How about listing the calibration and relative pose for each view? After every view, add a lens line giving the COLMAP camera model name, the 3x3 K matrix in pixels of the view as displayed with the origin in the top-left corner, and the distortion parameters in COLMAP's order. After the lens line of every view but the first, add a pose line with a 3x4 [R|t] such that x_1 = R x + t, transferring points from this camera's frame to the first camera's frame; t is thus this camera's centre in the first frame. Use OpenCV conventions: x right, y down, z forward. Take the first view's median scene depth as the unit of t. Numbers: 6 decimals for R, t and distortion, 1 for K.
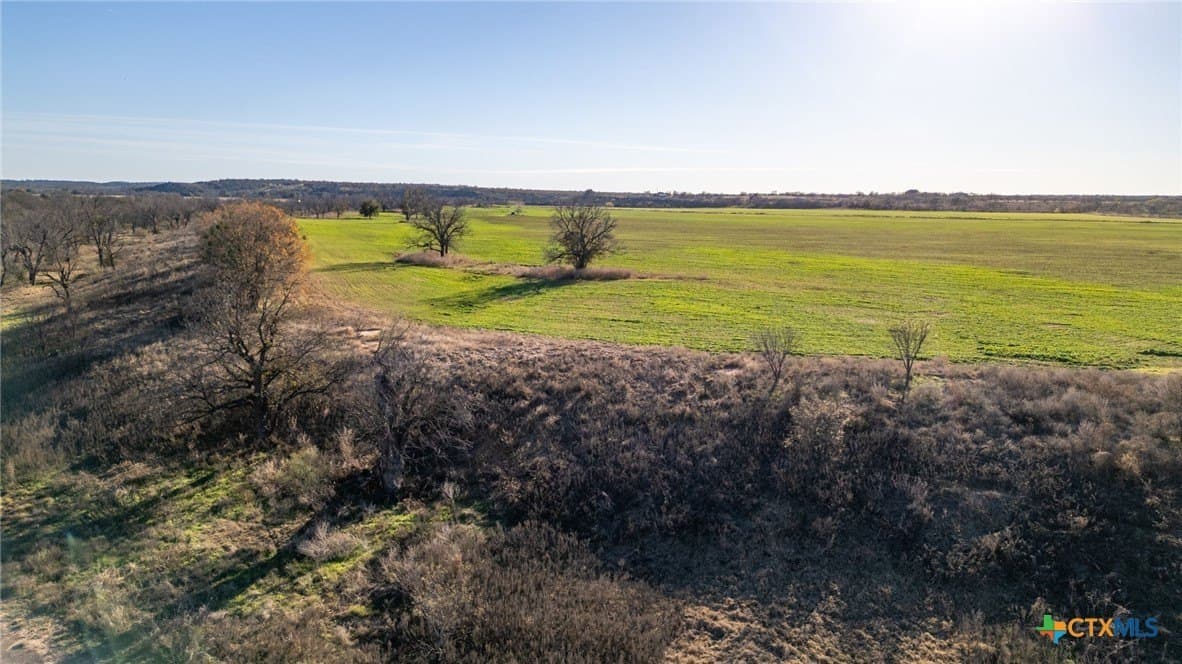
lens RADIAL K [[825.5, 0, 595.2], [0, 825.5, 333.9], [0, 0, 1]] dist [0.087092, -0.076240]
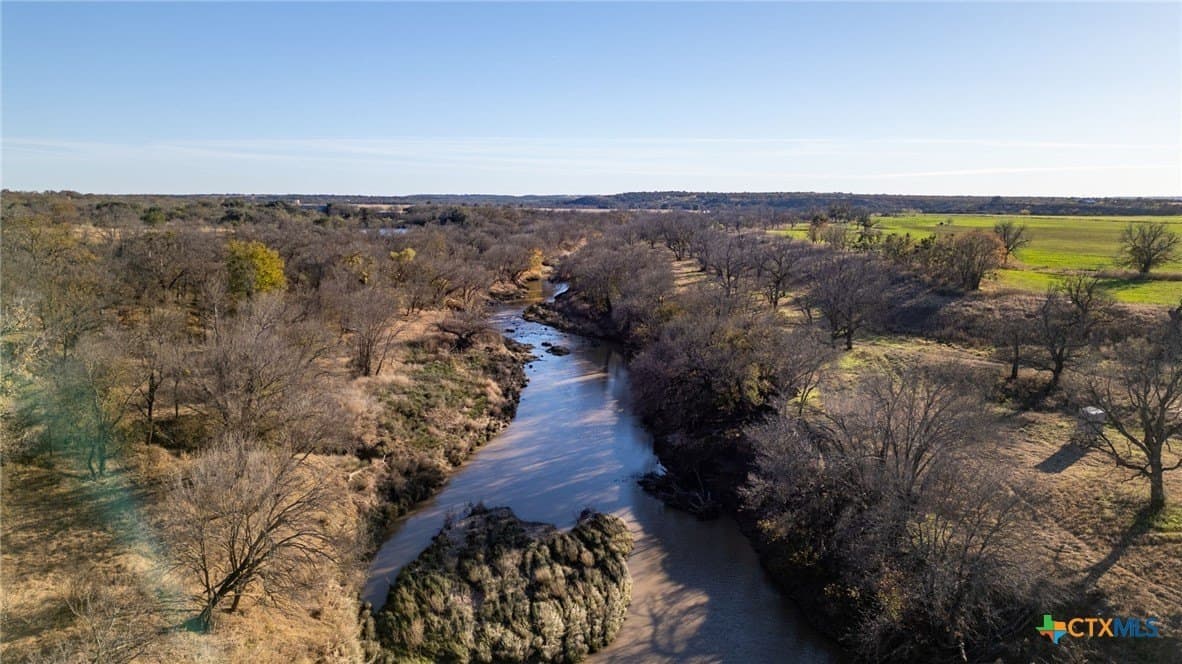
lens RADIAL K [[825.5, 0, 595.2], [0, 825.5, 333.9], [0, 0, 1]] dist [0.087092, -0.076240]
pose [[0.912696, 0.058121, -0.404486, -0.035496], [-0.061446, 0.998099, 0.004768, 0.009371], [0.403994, 0.020503, 0.914532, -0.084250]]
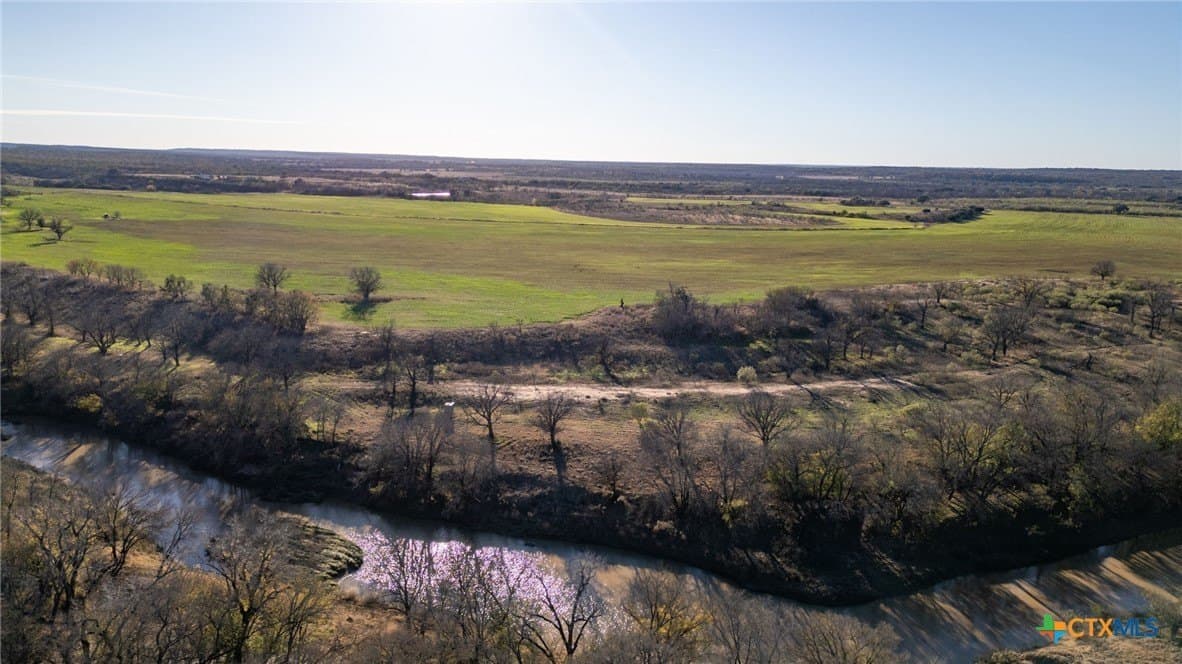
lens RADIAL K [[821.6, 0, 589.8], [0, 821.6, 334.2], [0, 0, 1]] dist [0.112496, -0.115786]
pose [[0.844563, -0.104810, 0.525098, -0.091995], [0.078129, 0.994282, 0.072799, -0.012088], [-0.529726, -0.020458, 0.847922, -0.166631]]
